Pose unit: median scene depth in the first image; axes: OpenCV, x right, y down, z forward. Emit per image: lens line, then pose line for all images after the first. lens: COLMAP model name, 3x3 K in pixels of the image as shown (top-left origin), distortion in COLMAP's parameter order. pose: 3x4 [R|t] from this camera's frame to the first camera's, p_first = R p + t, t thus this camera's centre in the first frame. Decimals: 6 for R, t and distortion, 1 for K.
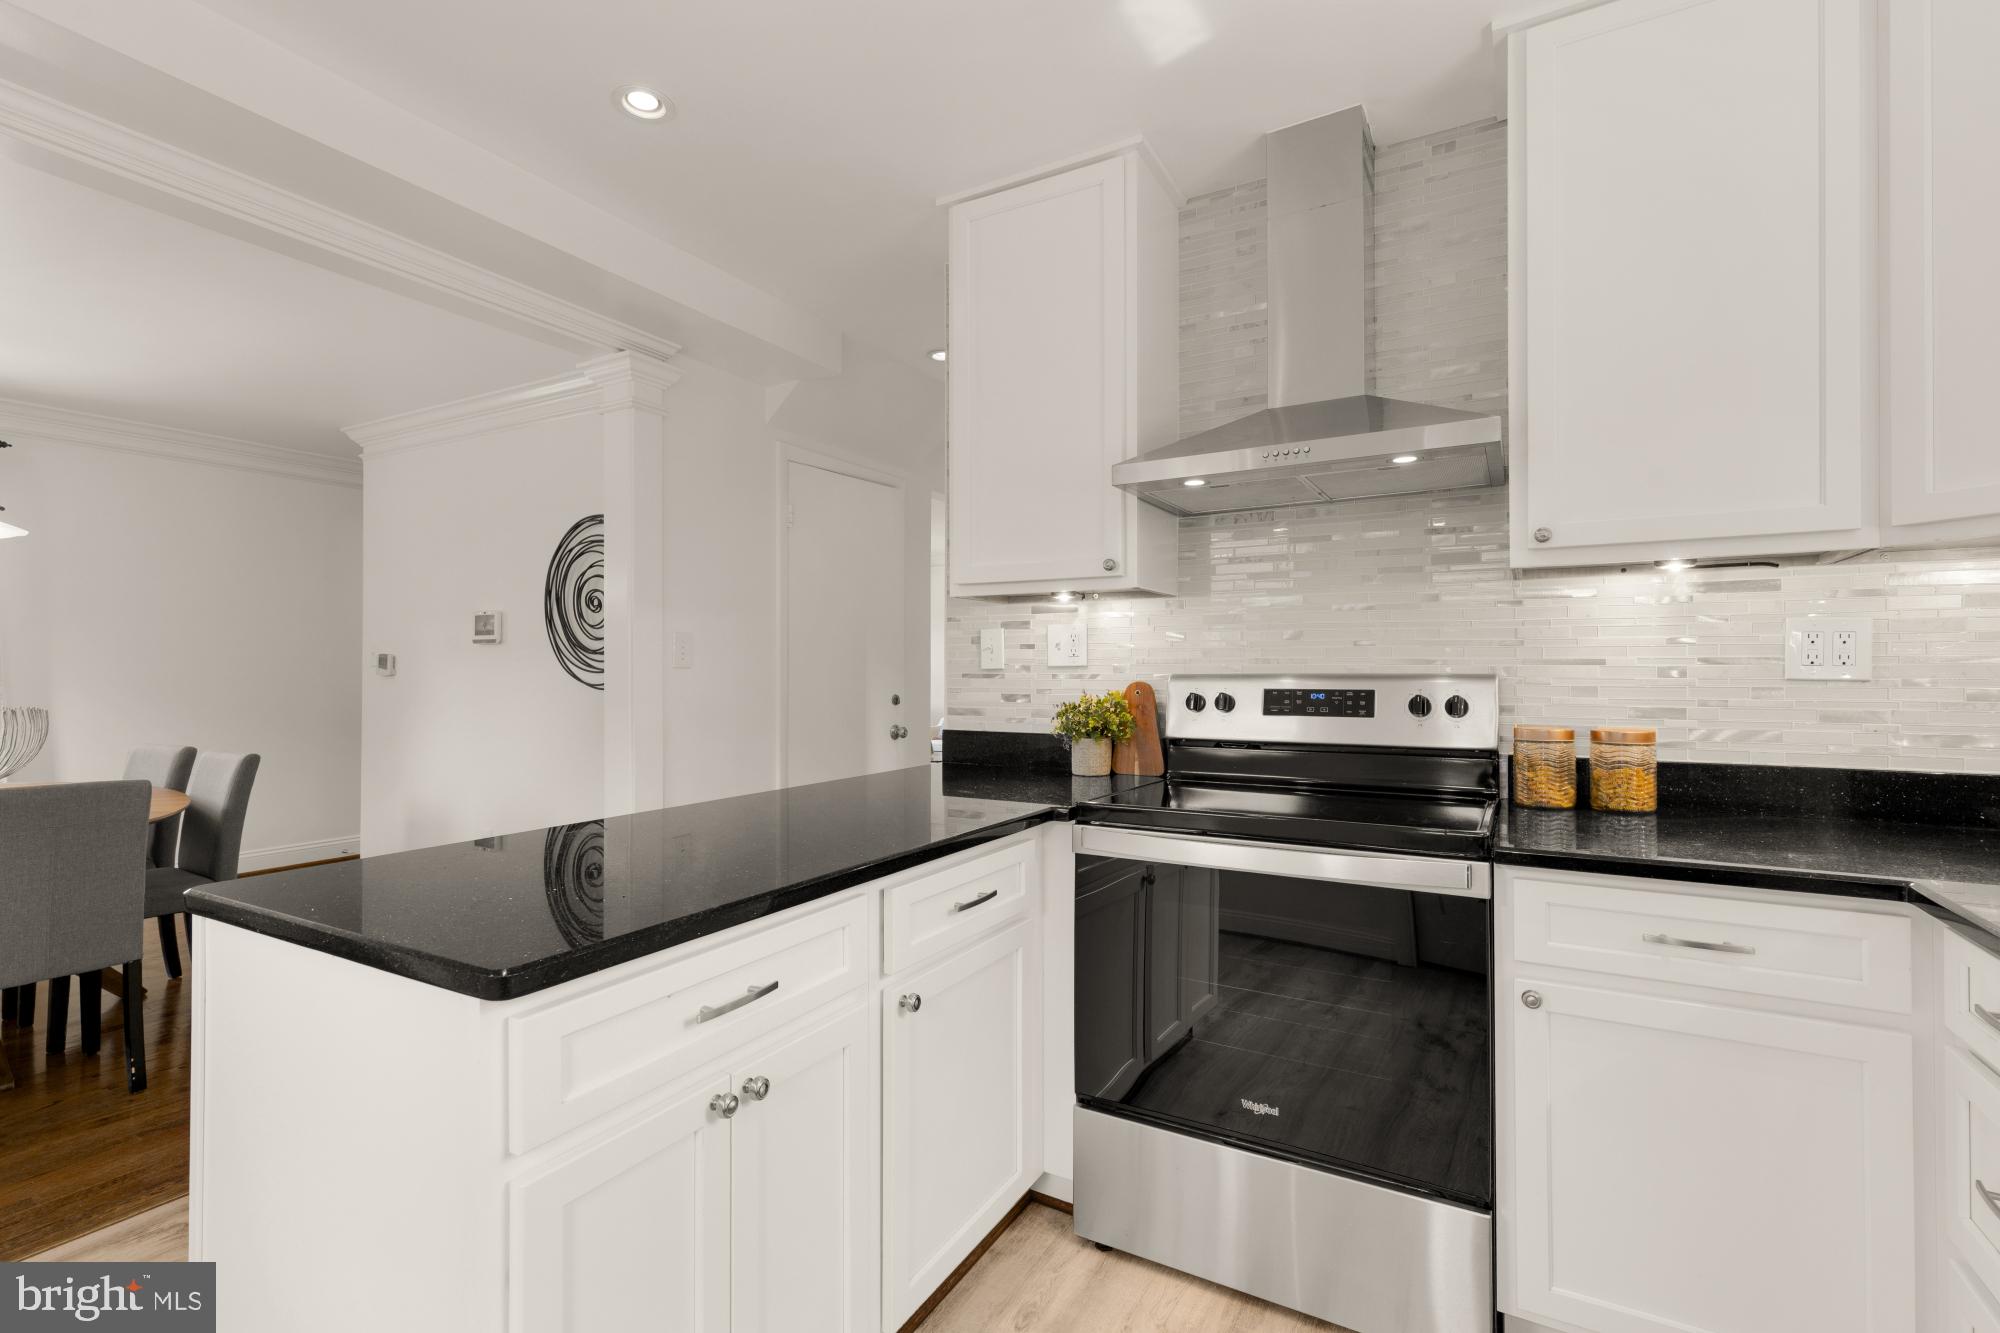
lens RADIAL K [[895.7, 0, 981.2], [0, 895.7, 666.4], [0, 0, 1]] dist [0.000563, -0.000037]
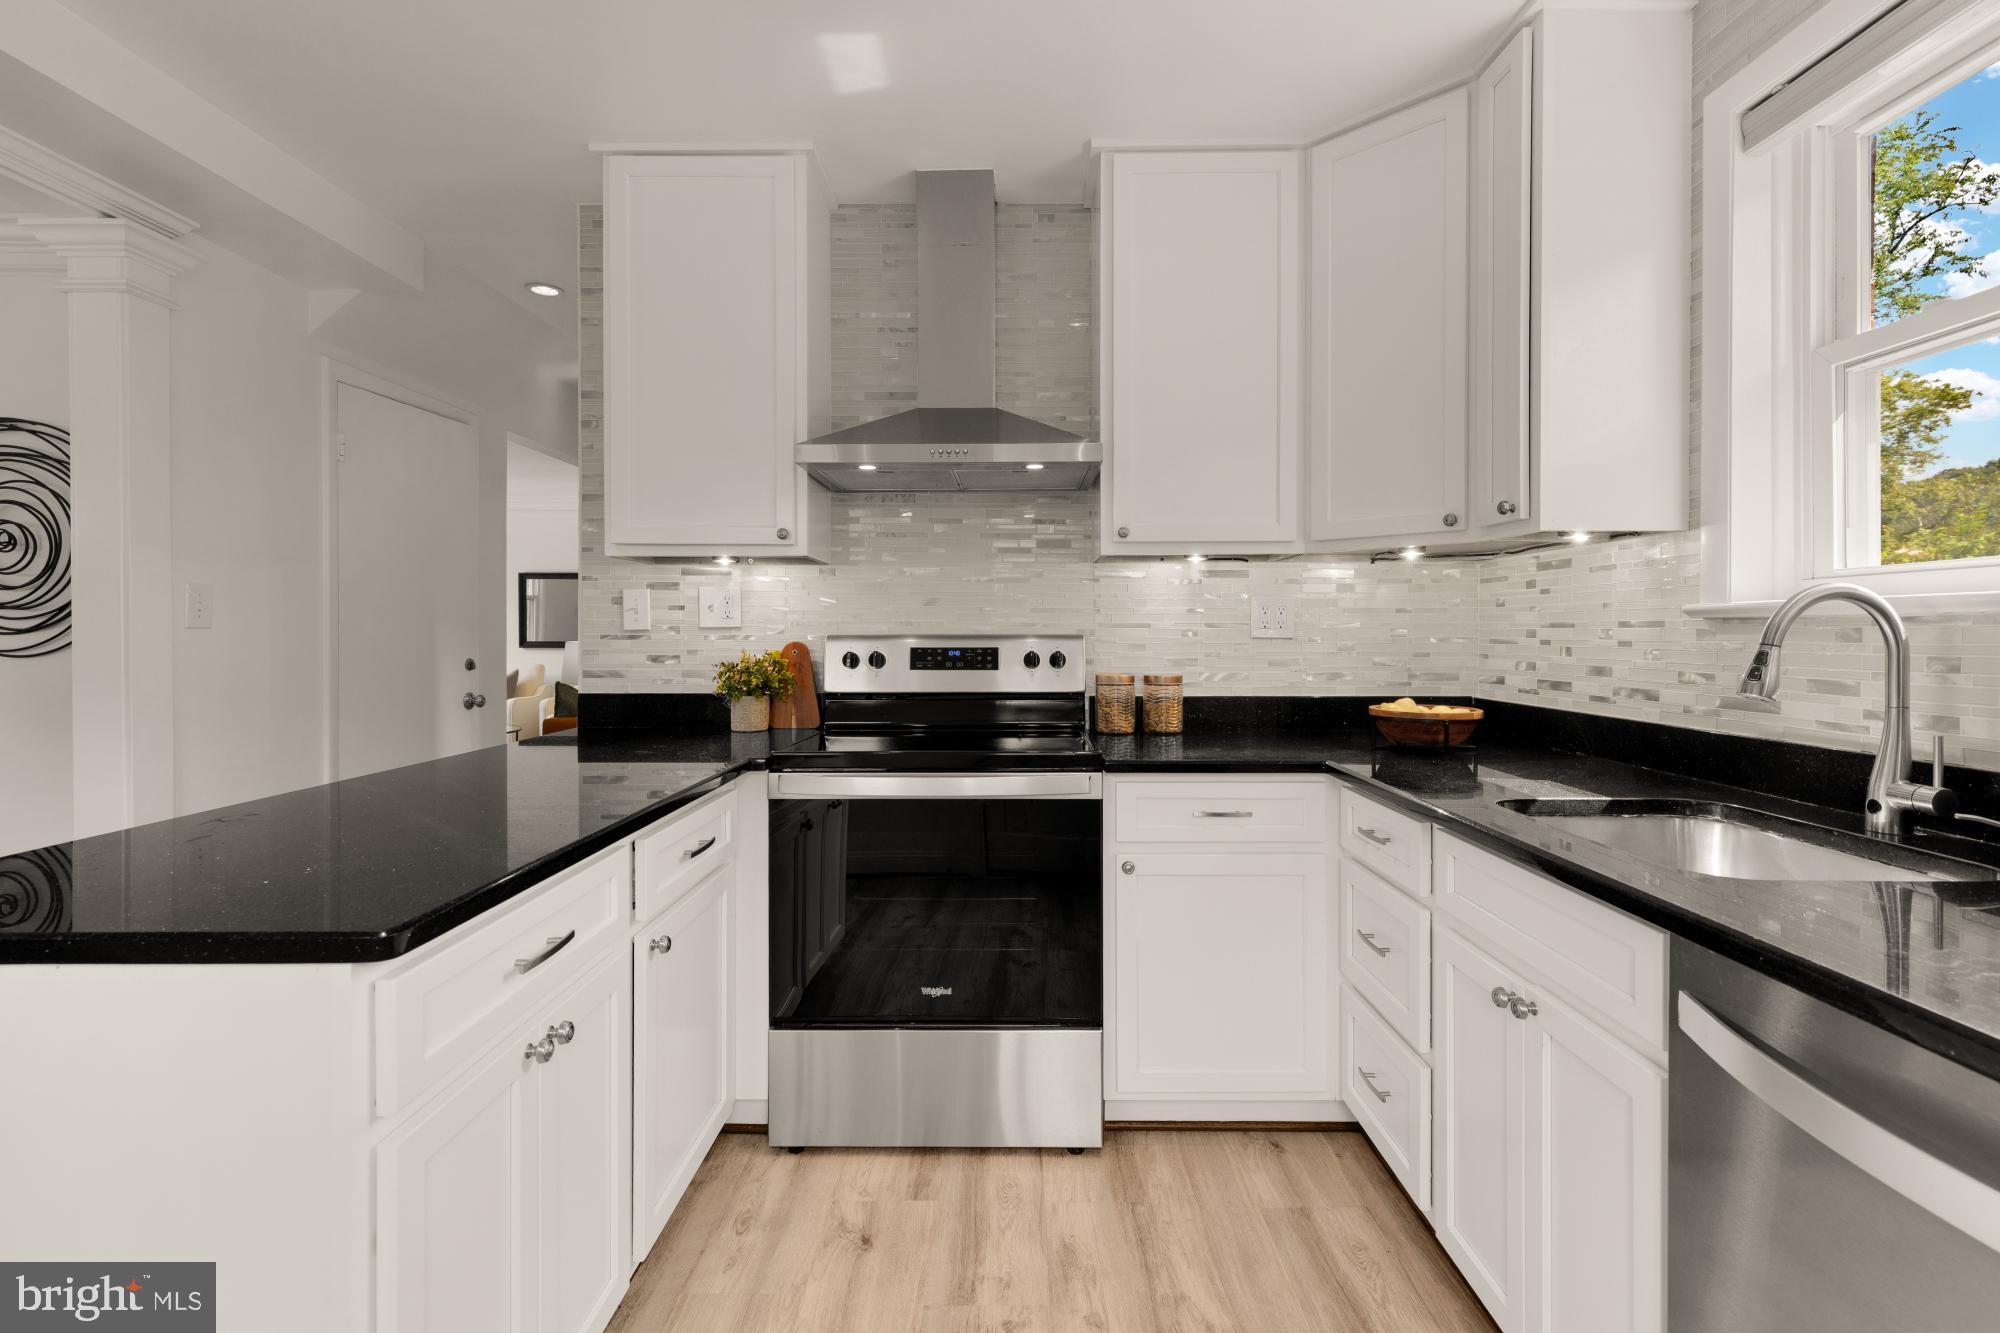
lens RADIAL K [[909.1, 0, 998.1], [0, 909.1, 637.4], [0, 0, 1]] dist [0.000400, -0.000482]
pose [[0.870562, -0.002659, 0.492052, -0.170847], [-0.002707, 0.999944, 0.010192, -0.000411], [-0.492052, -0.010205, 0.870506, -0.085330]]
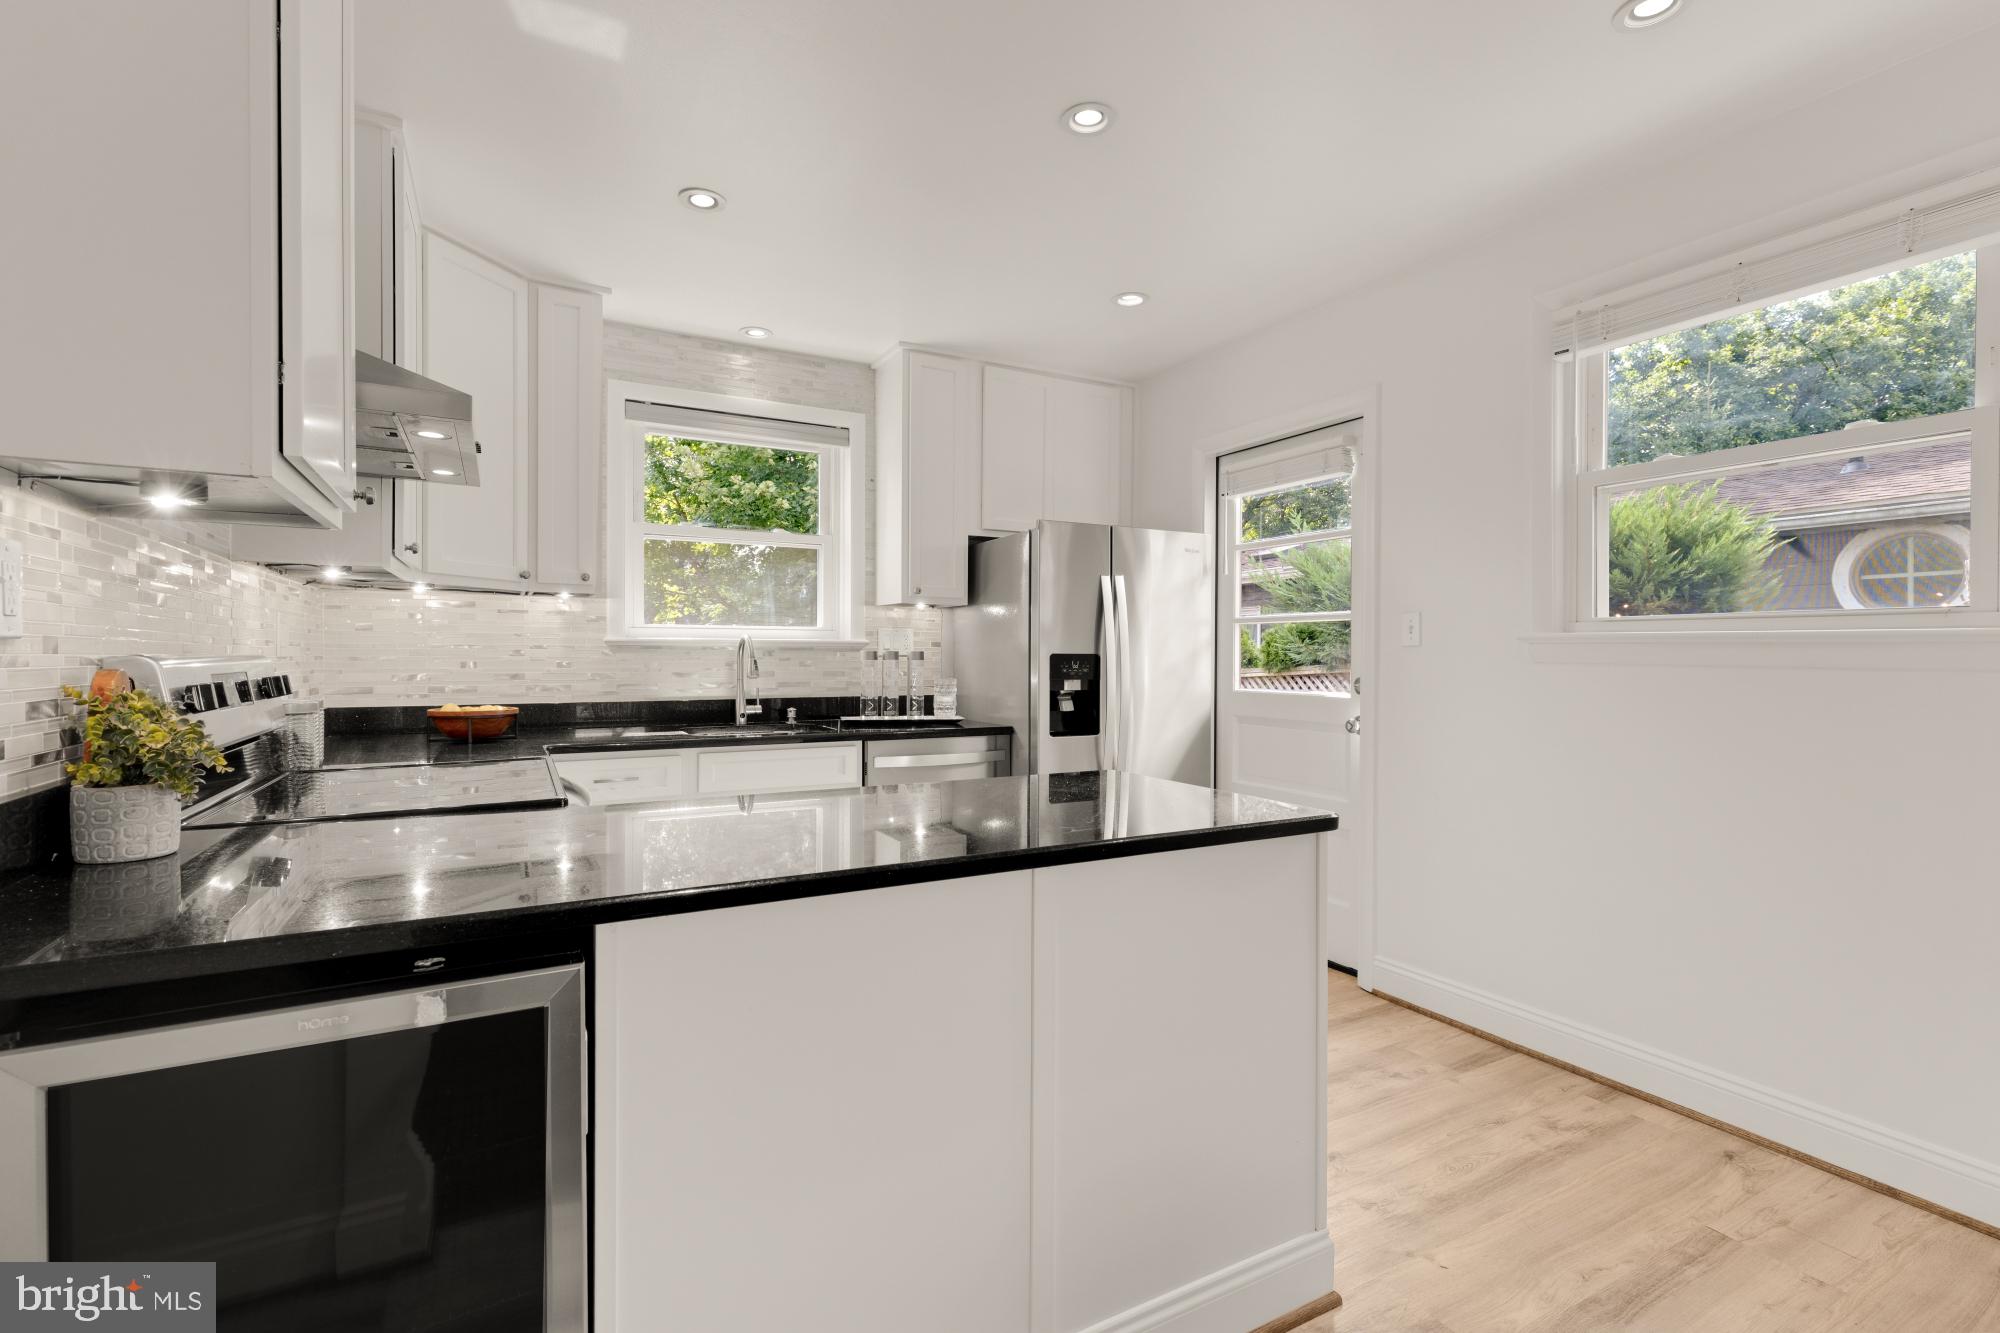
lens RADIAL K [[930.9, 0, 1000.0], [0, 930.9, 666.5], [0, 0, 1]] dist [0.004810, 0.001306]
pose [[-0.859729, -0.007968, 0.510688, -0.640562], [-0.004739, 0.999960, 0.007623, 0.010926], [-0.510728, 0.004133, -0.859732, 1.362242]]
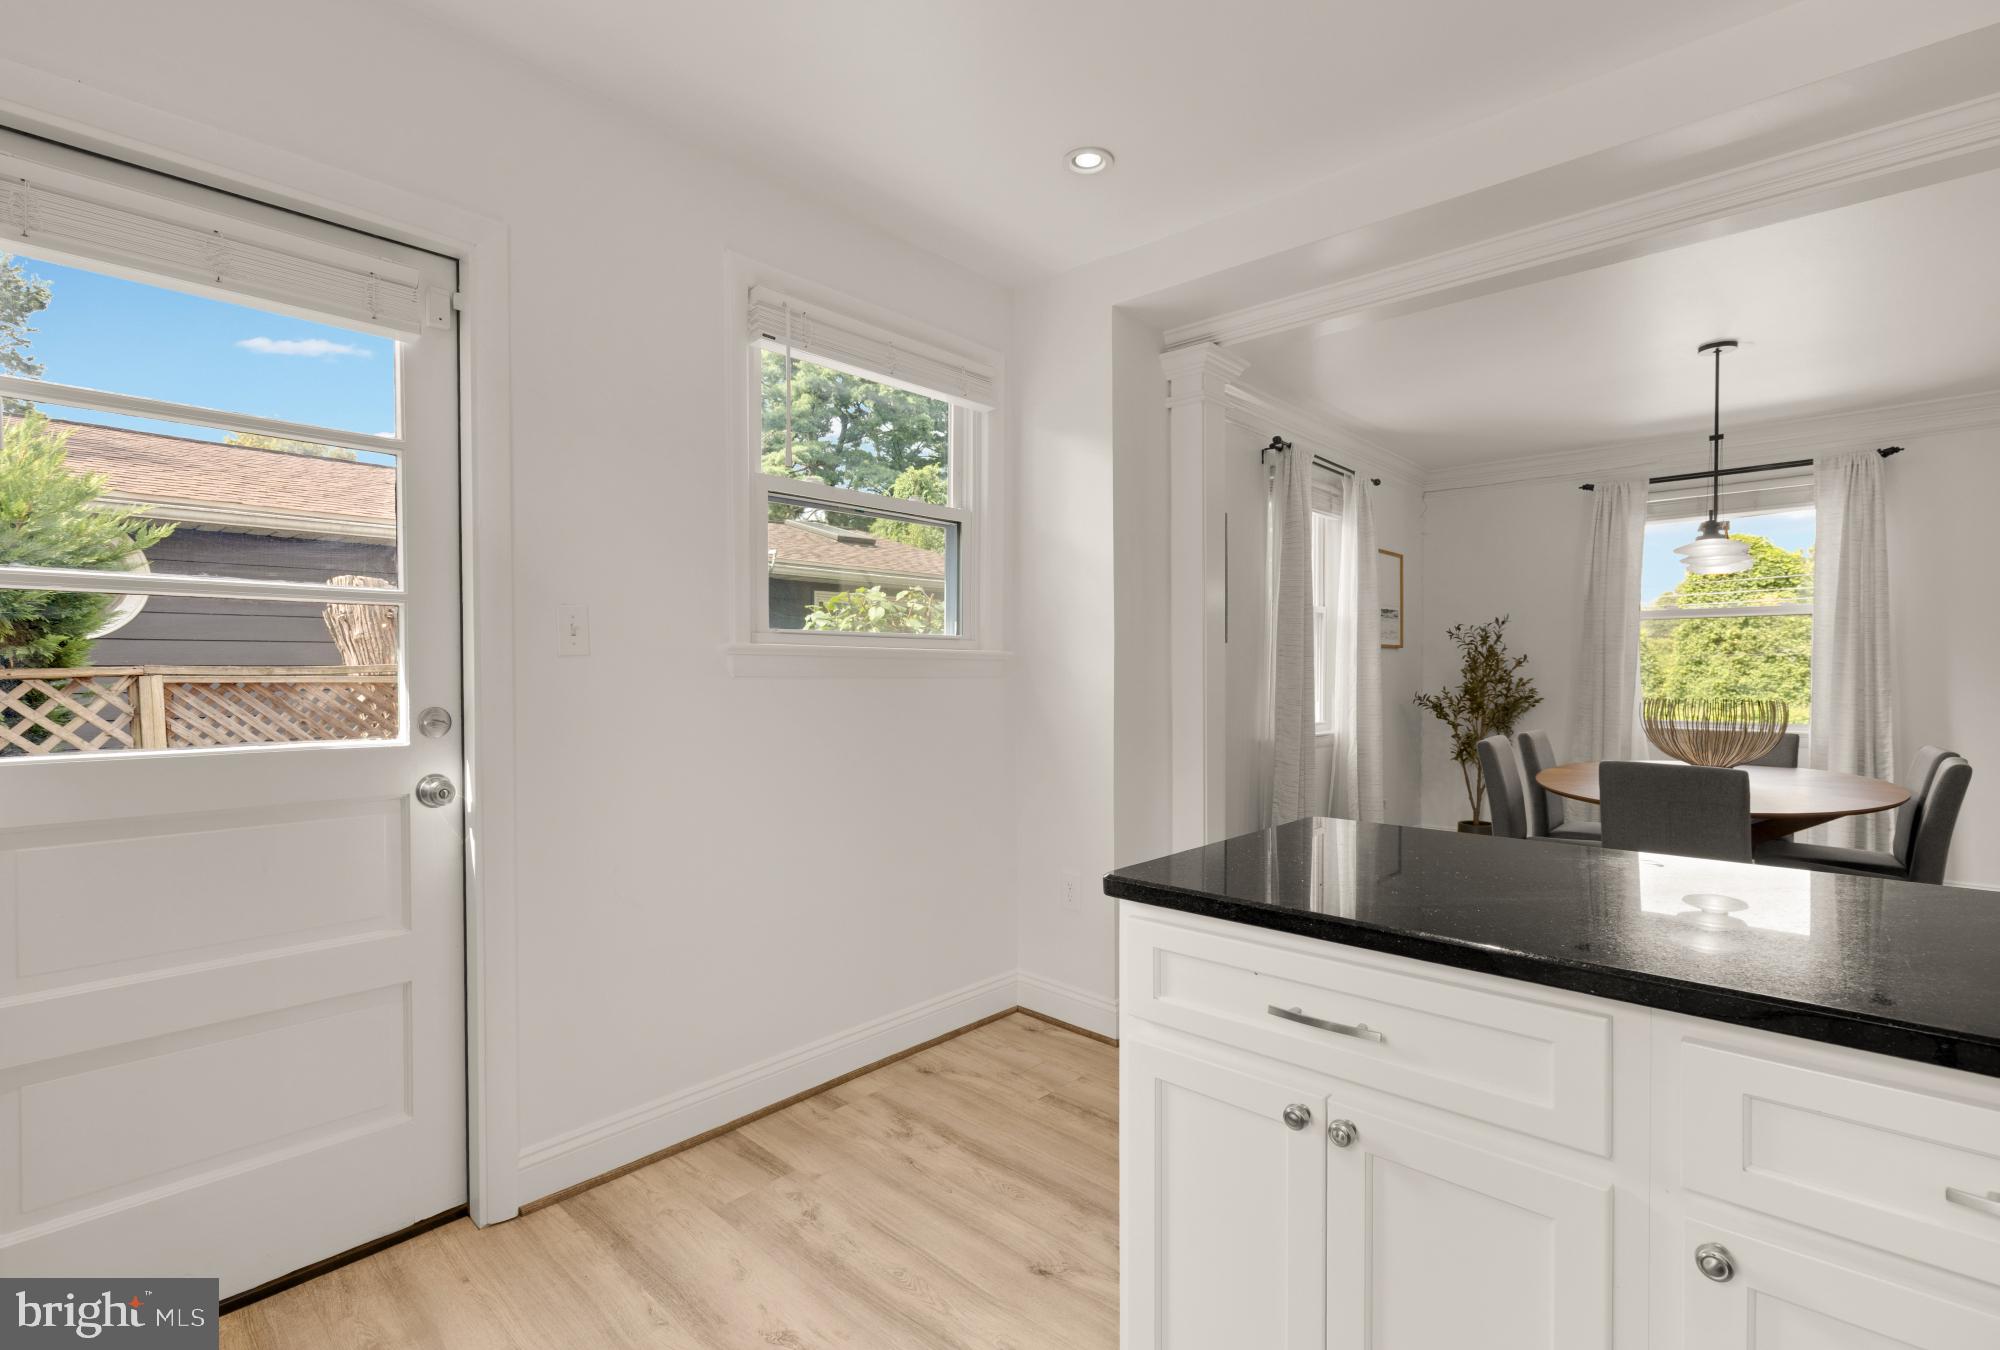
lens RADIAL K [[908.6, 0, 1020.3], [0, 908.6, 683.6], [0, 0, 1]] dist [-0.000710, -0.000135]
pose [[-0.209071, 0.016770, -0.977757, 0.363362], [0.004822, 0.999858, 0.016118, 0.004790], [0.977889, -0.001345, -0.209123, 0.457884]]
